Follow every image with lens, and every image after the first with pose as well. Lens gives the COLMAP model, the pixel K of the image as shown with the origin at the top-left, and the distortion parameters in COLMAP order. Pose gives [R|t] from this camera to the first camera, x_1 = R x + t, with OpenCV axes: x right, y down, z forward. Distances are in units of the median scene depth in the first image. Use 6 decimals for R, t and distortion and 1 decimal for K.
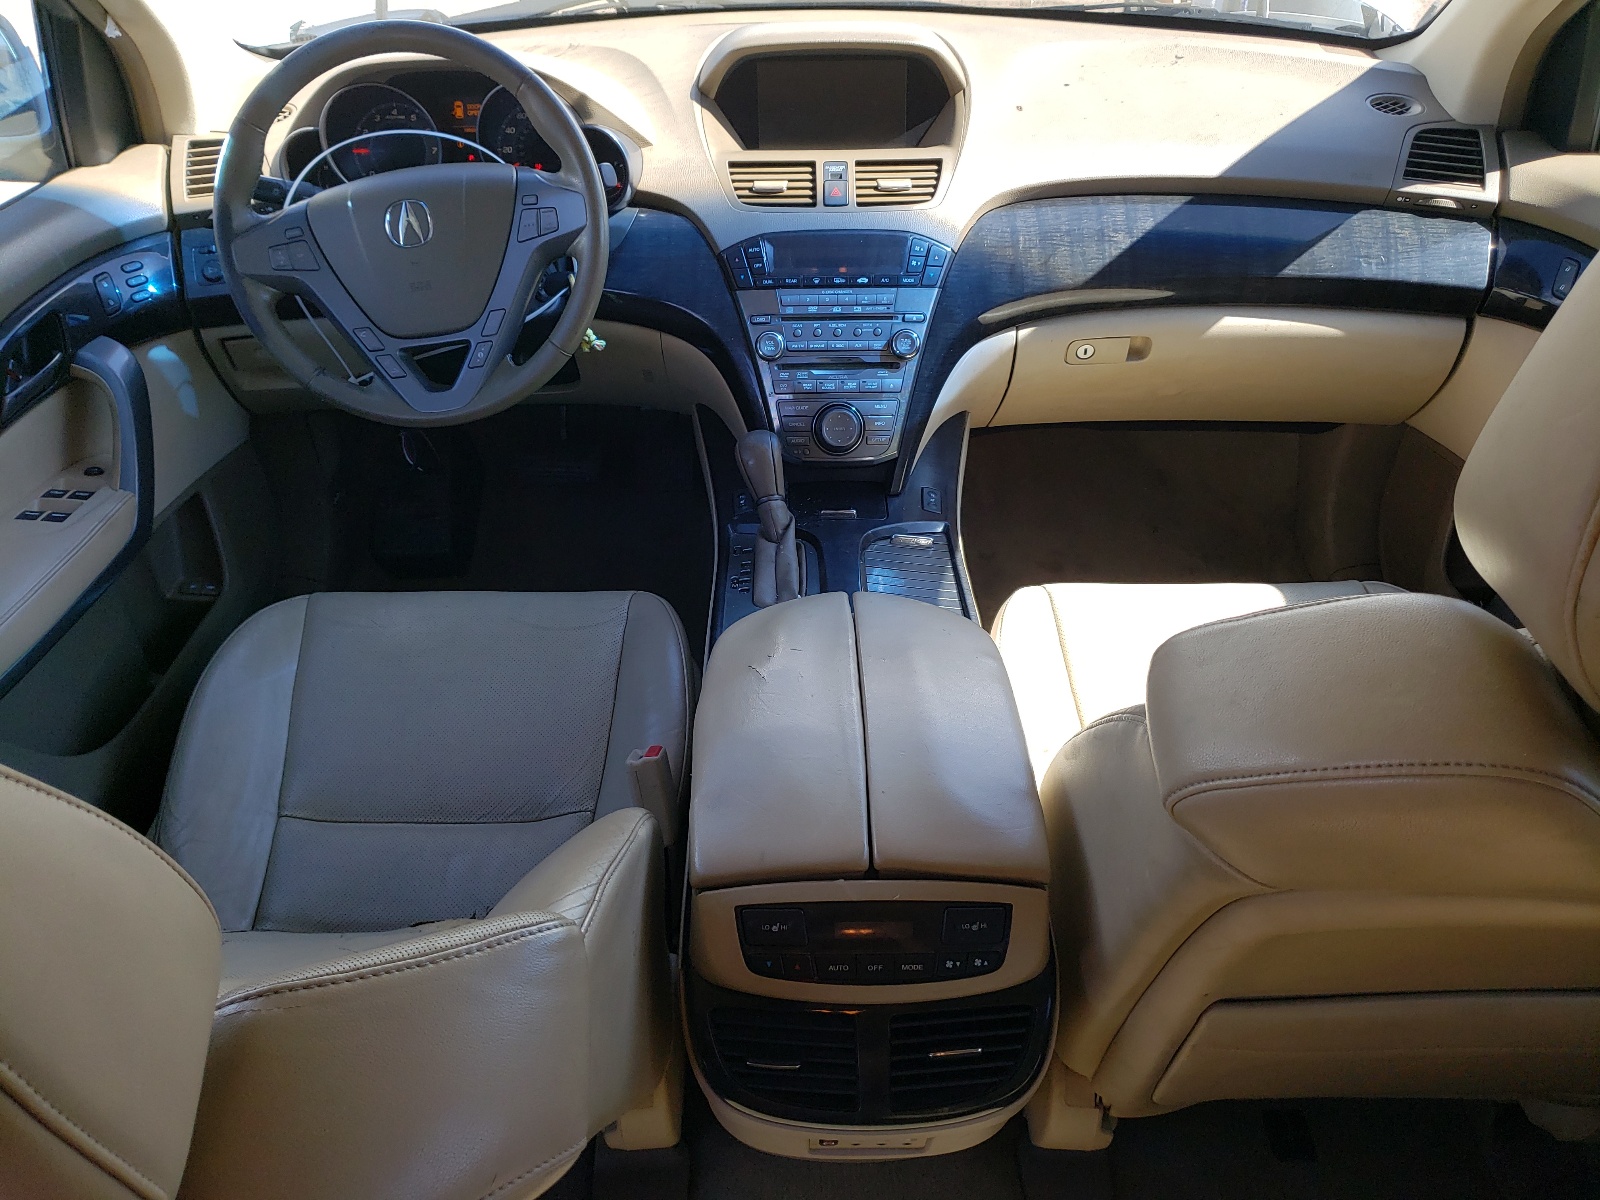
lens RADIAL K [[1214.8, 0, 800.0], [0, 1214.8, 600.0], [0, 0, 1]] dist [0.000002, 0.000543]
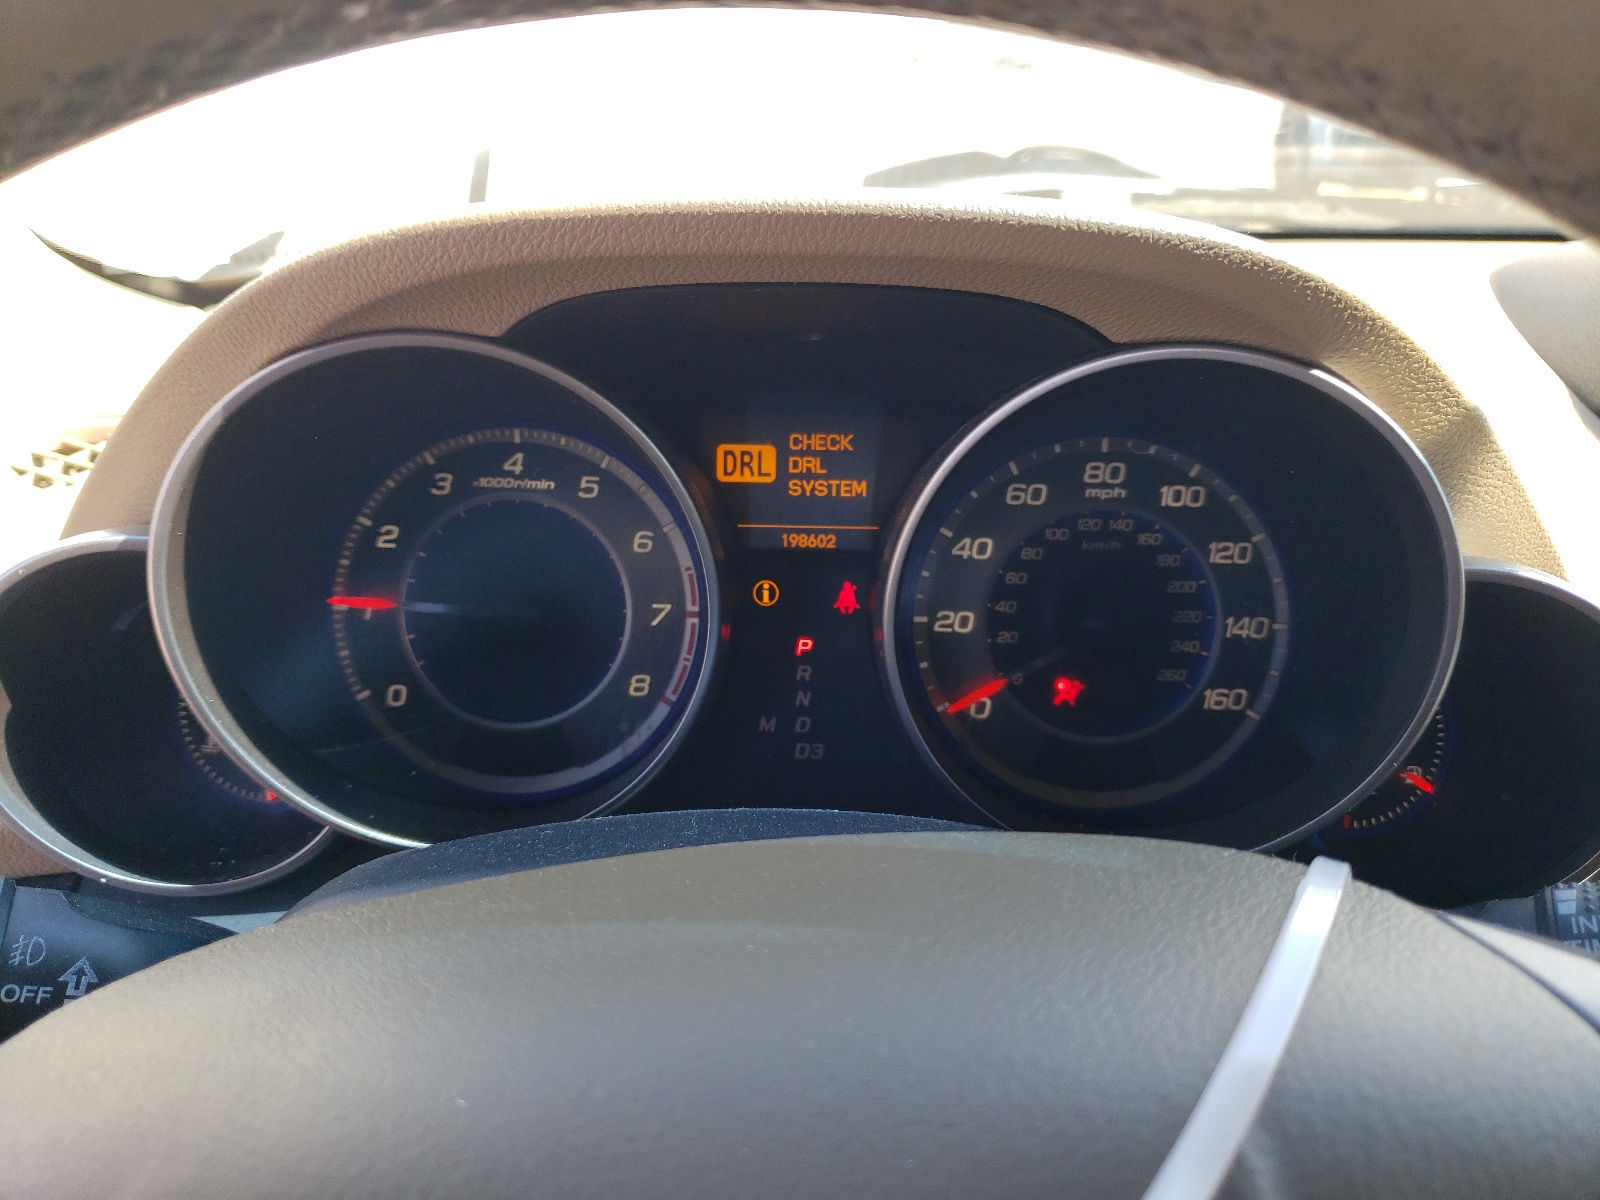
lens RADIAL K [[1214.8, 0, 800.0], [0, 1214.8, 600.0], [0, 0, 1]] dist [0.000002, 0.000543]
pose [[0.998735, 0.034212, -0.036851, -0.252818], [-0.042356, 0.967360, -0.249842, -0.300449], [0.027101, 0.251087, 0.967585, 0.732639]]
